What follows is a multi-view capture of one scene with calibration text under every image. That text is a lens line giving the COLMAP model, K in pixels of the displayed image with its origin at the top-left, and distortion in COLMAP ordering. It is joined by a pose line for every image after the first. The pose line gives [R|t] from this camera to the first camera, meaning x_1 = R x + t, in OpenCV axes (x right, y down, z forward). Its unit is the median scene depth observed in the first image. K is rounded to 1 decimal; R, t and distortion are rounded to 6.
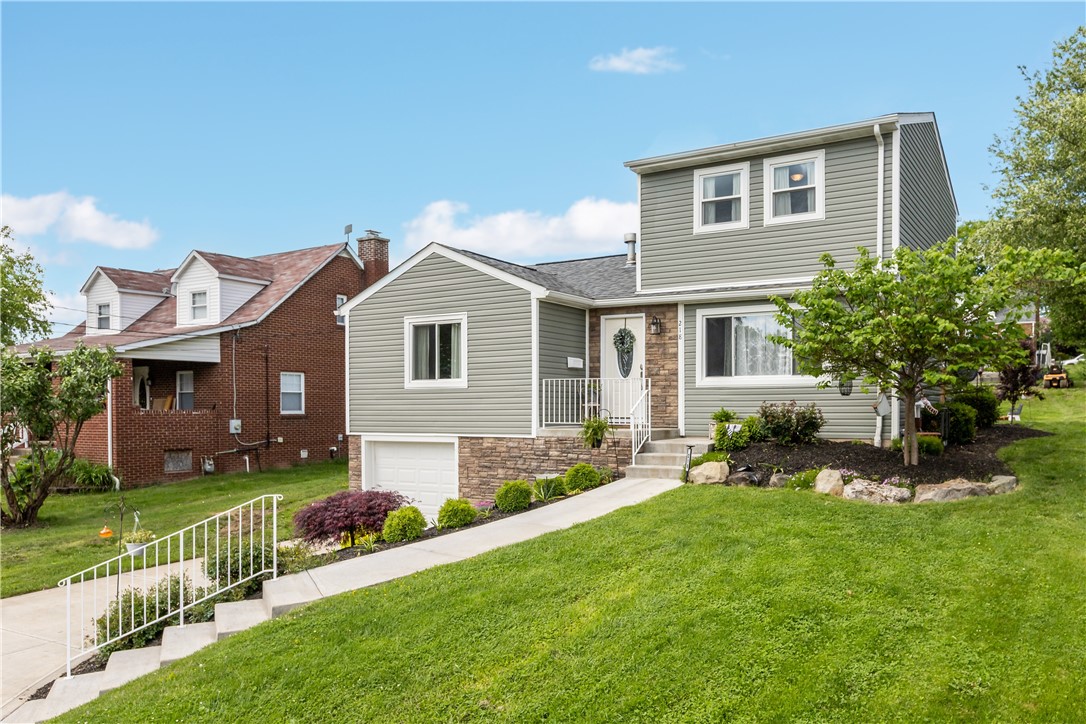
lens RADIAL K [[695.8, 0, 543.1], [0, 695.8, 368.5], [0, 0, 1]] dist [-0.002631, 0.000431]
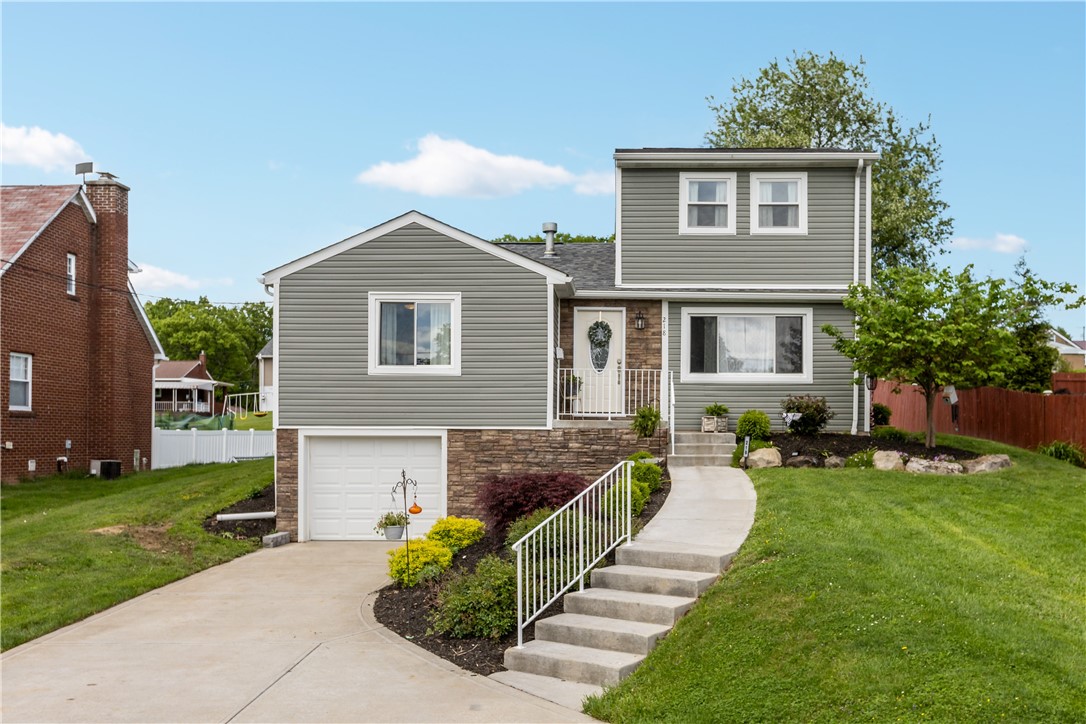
lens RADIAL K [[811.7, 0, 543.3], [0, 811.7, 362.7], [0, 0, 1]] dist [-0.001770, -0.002305]
pose [[0.909171, 0.042345, 0.414264, -0.454653], [-0.035922, 0.999083, -0.023288, 0.032080], [-0.414870, 0.006291, 0.909859, -0.008259]]
